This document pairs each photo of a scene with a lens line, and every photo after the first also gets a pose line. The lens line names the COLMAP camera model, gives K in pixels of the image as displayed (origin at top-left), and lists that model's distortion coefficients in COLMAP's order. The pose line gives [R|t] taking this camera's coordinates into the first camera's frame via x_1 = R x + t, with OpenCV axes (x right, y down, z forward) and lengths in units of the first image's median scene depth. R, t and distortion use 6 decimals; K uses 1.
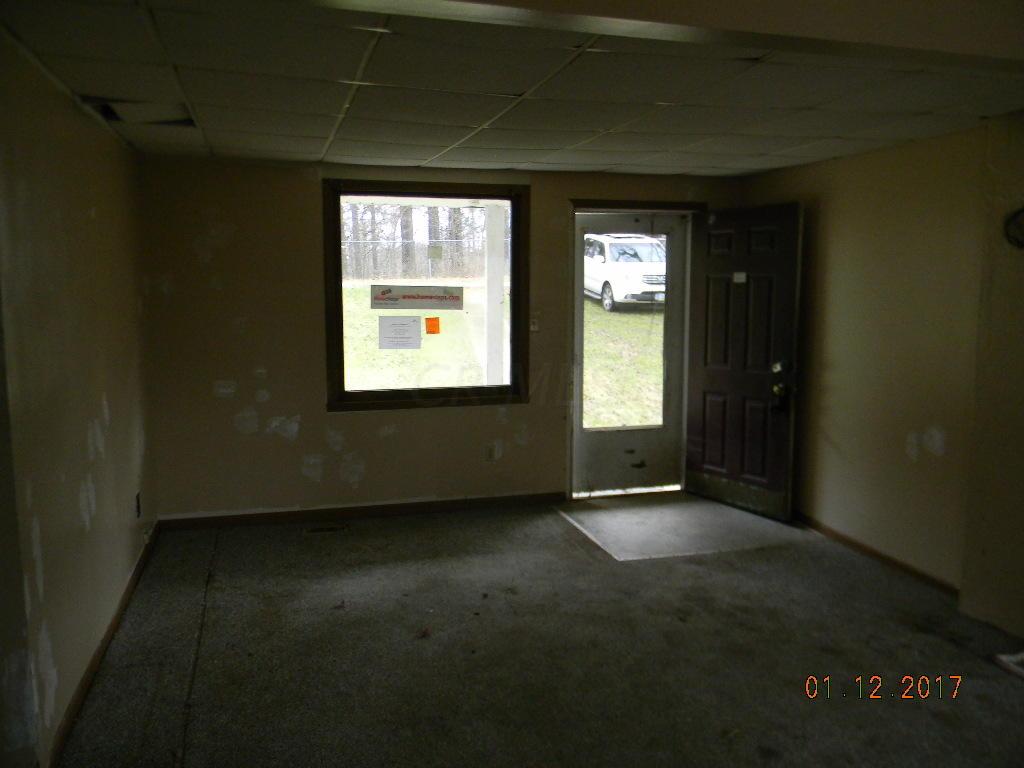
lens RADIAL K [[811.4, 0, 512.0], [0, 811.4, 384.0], [0, 0, 1]] dist [-0.007083, -0.013263]
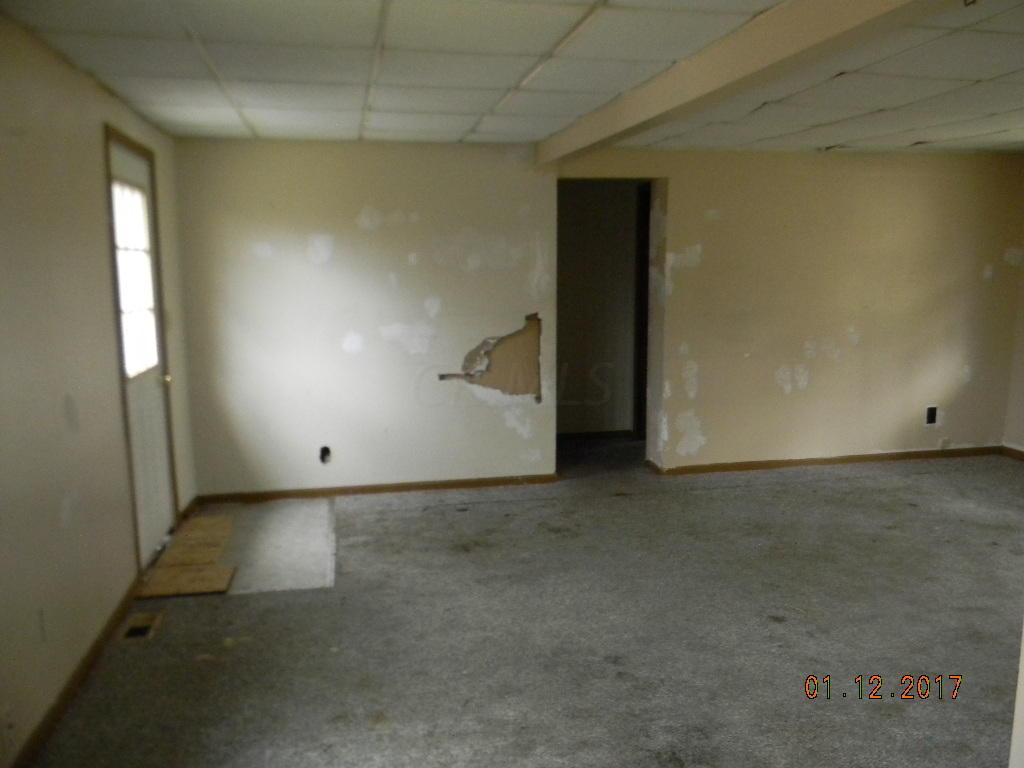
lens RADIAL K [[811.4, 0, 512.0], [0, 811.4, 384.0], [0, 0, 1]] dist [-0.007083, -0.013263]
pose [[-0.078359, 0.145876, -0.986195, 1.220179], [-0.115513, 0.981245, 0.154322, -0.042628], [0.990210, 0.126011, -0.060039, 0.484424]]
